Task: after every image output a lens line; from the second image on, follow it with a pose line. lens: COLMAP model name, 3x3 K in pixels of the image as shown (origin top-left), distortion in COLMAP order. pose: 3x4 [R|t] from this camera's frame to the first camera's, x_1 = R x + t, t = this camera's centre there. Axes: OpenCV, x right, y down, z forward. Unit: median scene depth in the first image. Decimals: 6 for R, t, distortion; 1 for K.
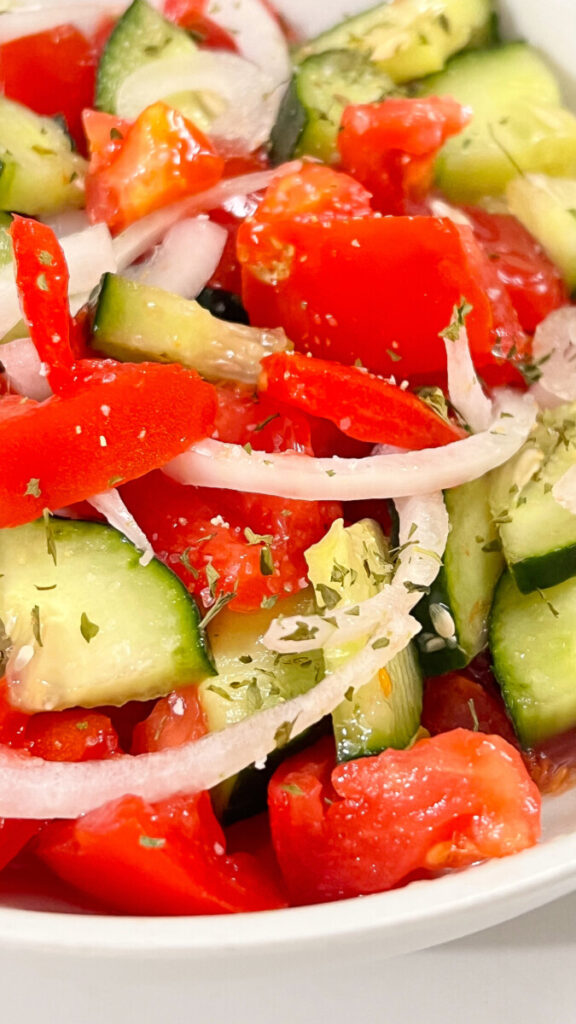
lens RADIAL K [[1551.0, 0, 264.3], [0, 1551.0, 511.8], [0, 0, 1]] dist [0.263492, -1.181502]
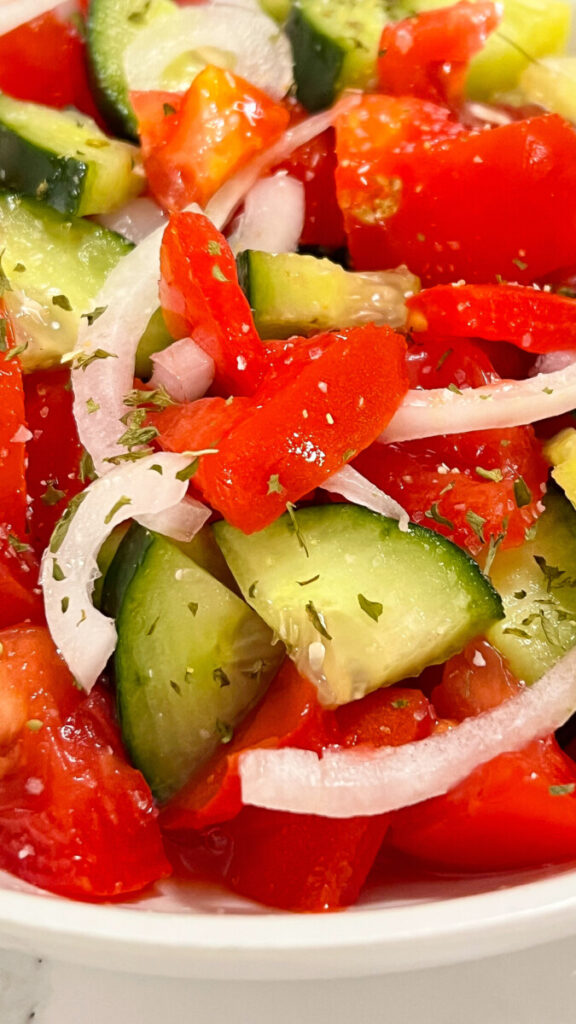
lens RADIAL K [[1558.1, 0, 288.9], [0, 1558.1, 534.8], [0, 0, 1]] dist [0.266607, -1.157462]
pose [[0.944032, -0.270934, 0.188142, -0.306403], [0.260890, 0.962315, 0.076727, -0.053045], [-0.201840, -0.023348, 0.979140, 0.051219]]
